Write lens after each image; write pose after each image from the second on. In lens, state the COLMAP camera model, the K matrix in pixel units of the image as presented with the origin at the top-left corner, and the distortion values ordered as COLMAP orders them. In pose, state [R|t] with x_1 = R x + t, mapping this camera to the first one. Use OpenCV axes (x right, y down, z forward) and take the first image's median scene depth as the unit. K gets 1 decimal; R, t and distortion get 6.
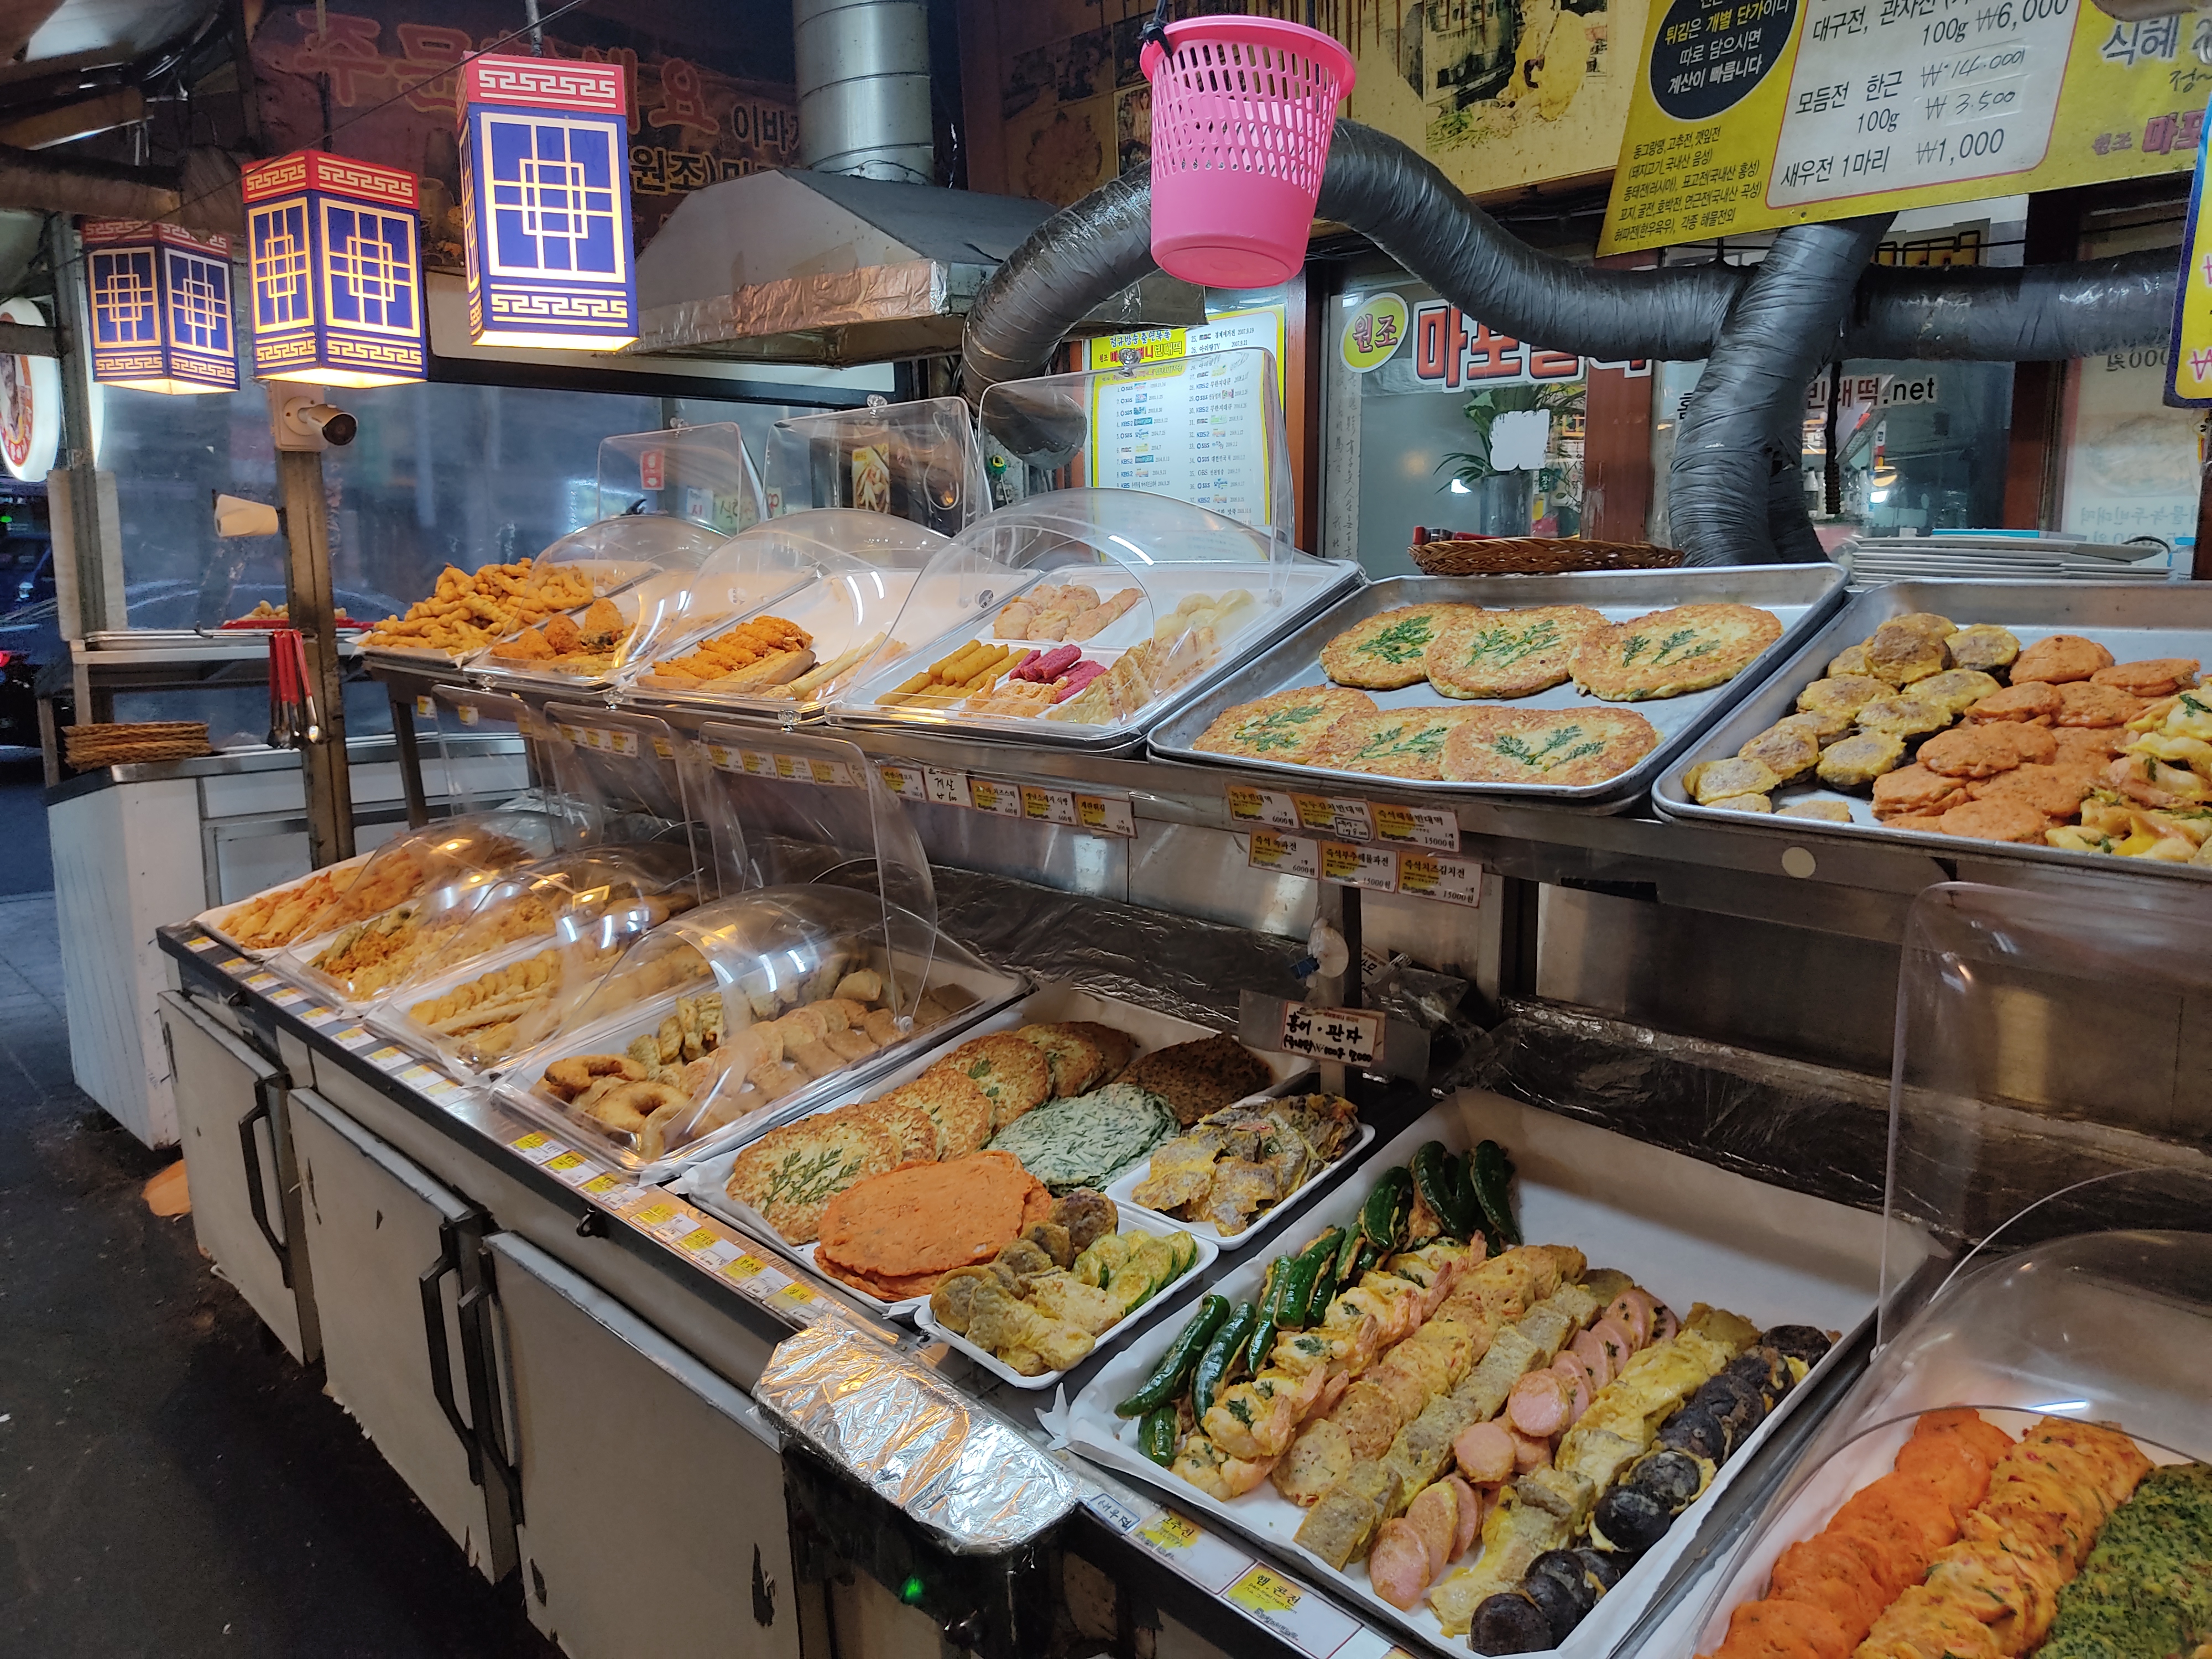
lens RADIAL K [[1627.2, 0, 1106.0], [0, 1627.2, 829.5], [0, 0, 1]] dist [0.167569, -0.292631]
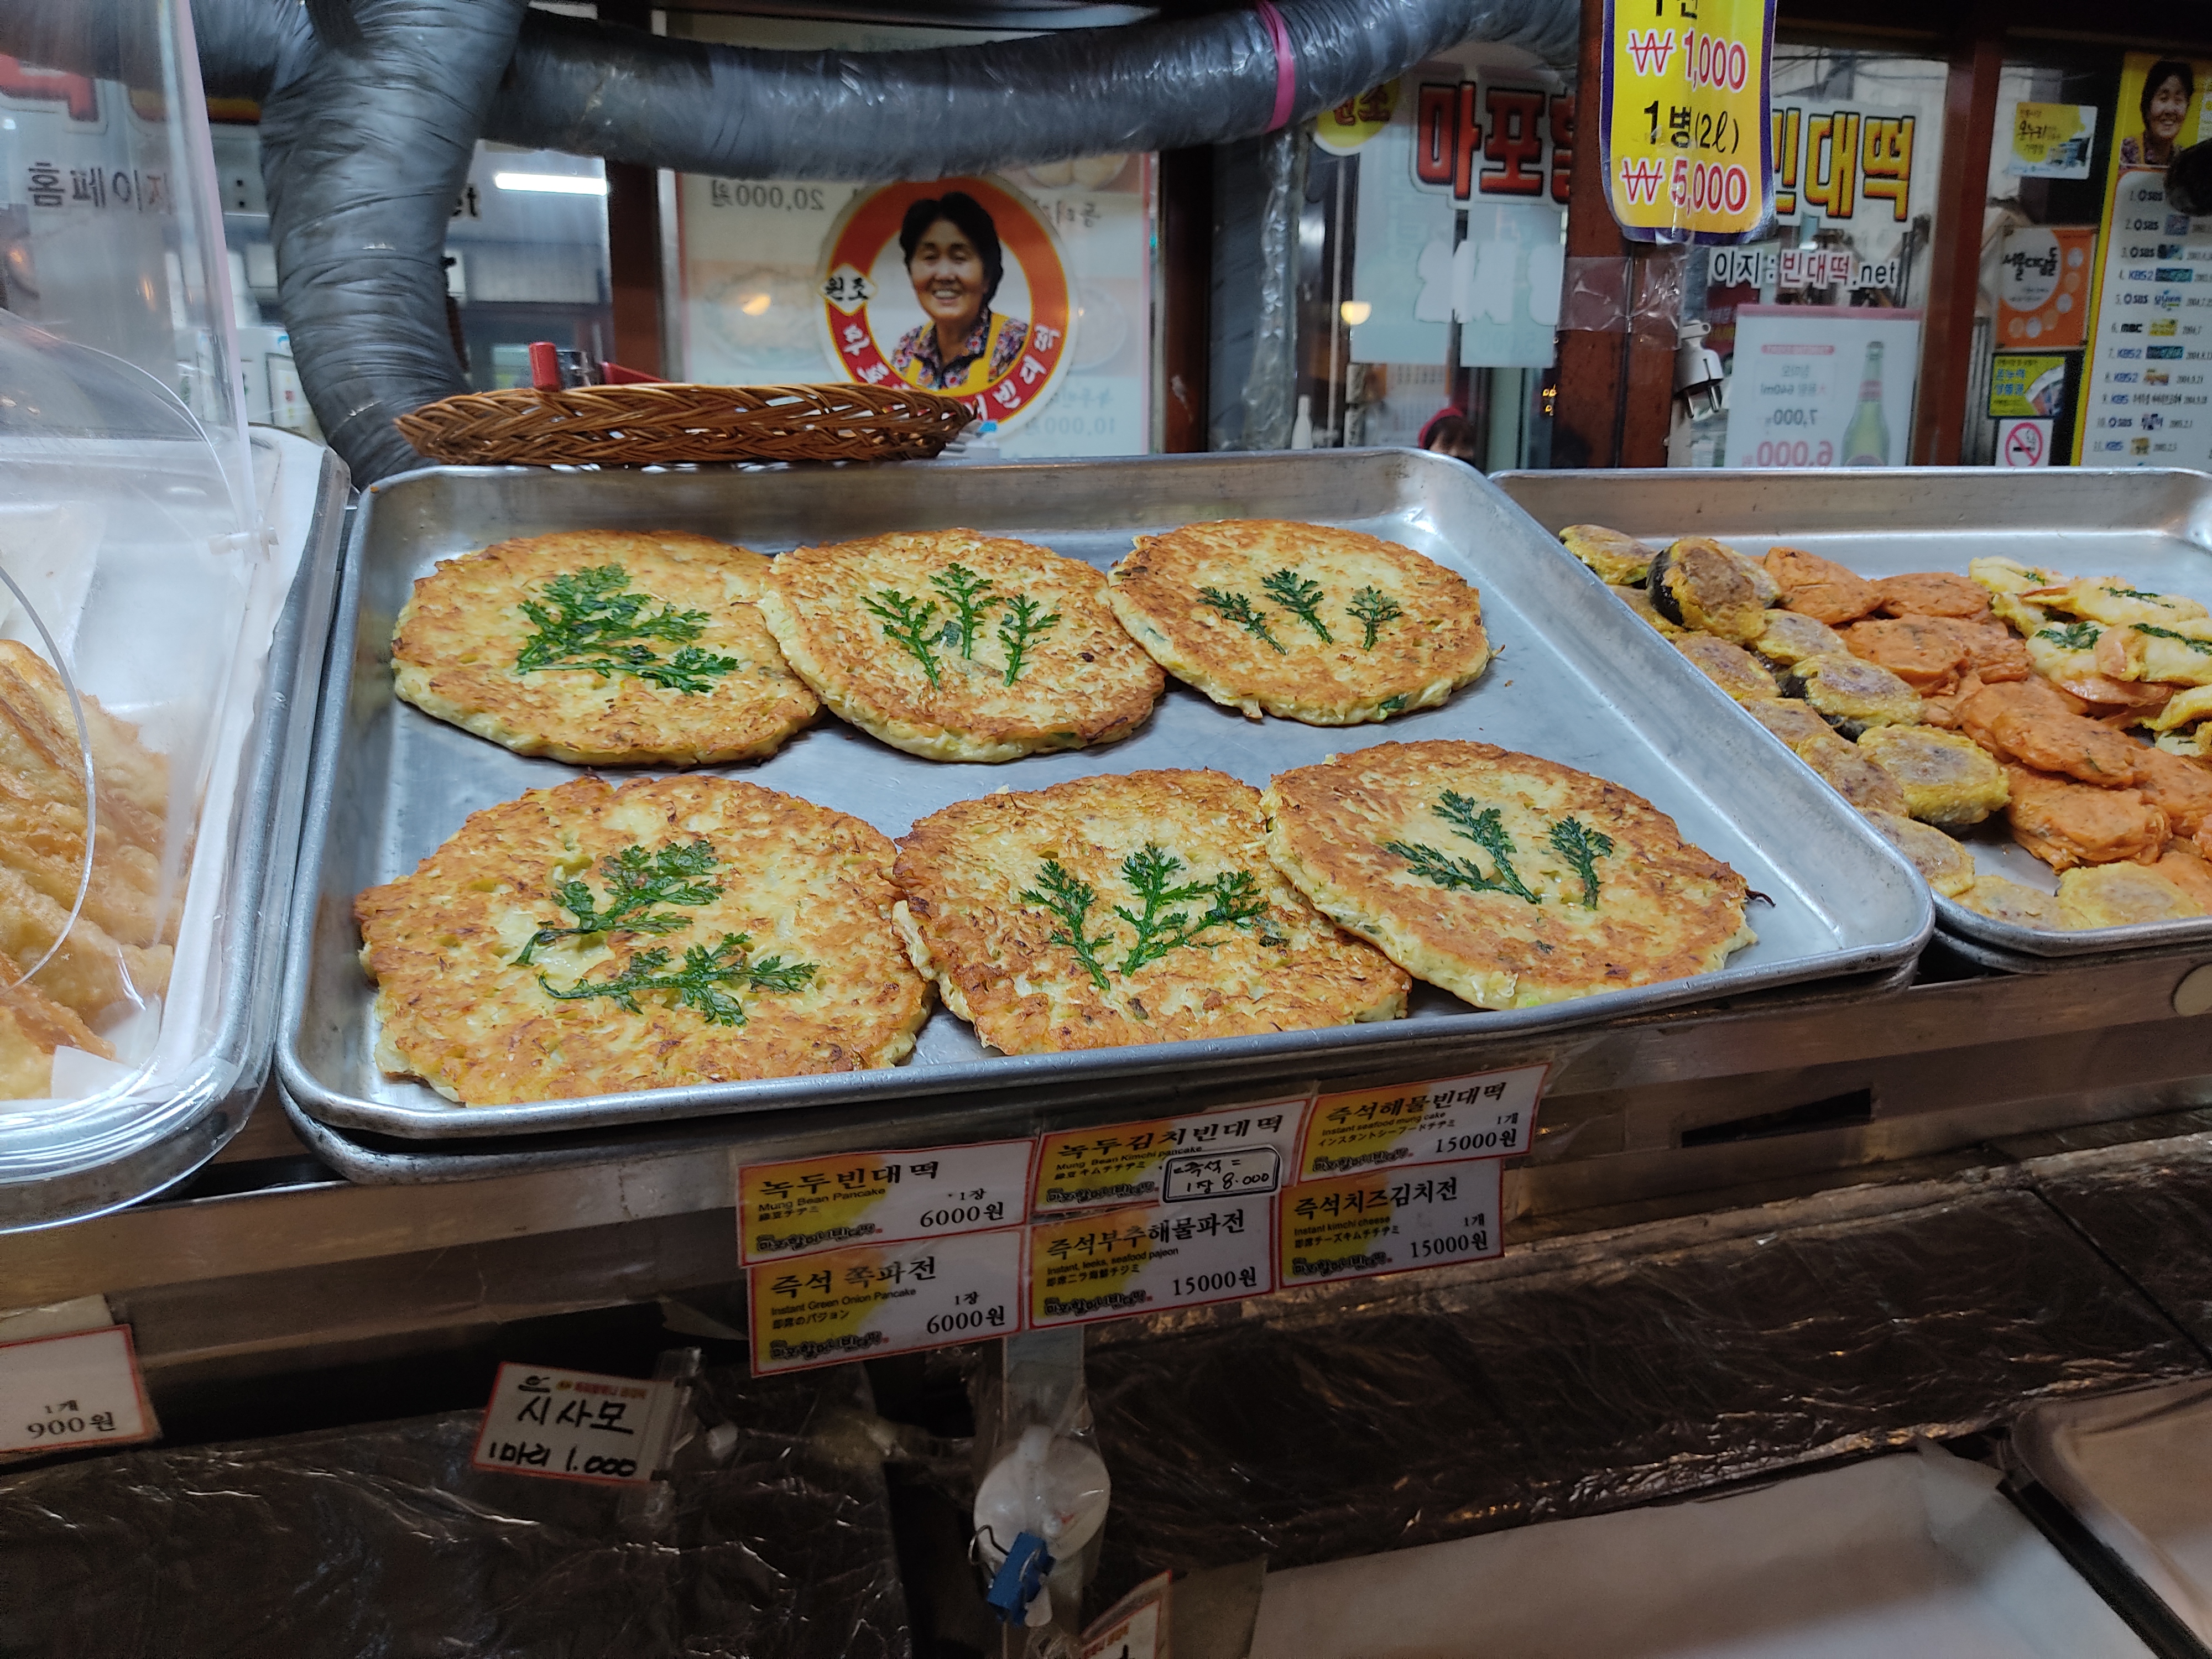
lens RADIAL K [[1627.2, 0, 1106.0], [0, 1627.2, 829.5], [0, 0, 1]] dist [0.167569, -0.292631]
pose [[0.416132, -0.198957, 0.887271, -0.150858], [0.138149, 0.978275, 0.154572, -0.121177], [-0.898748, 0.058253, 0.434578, 0.767547]]
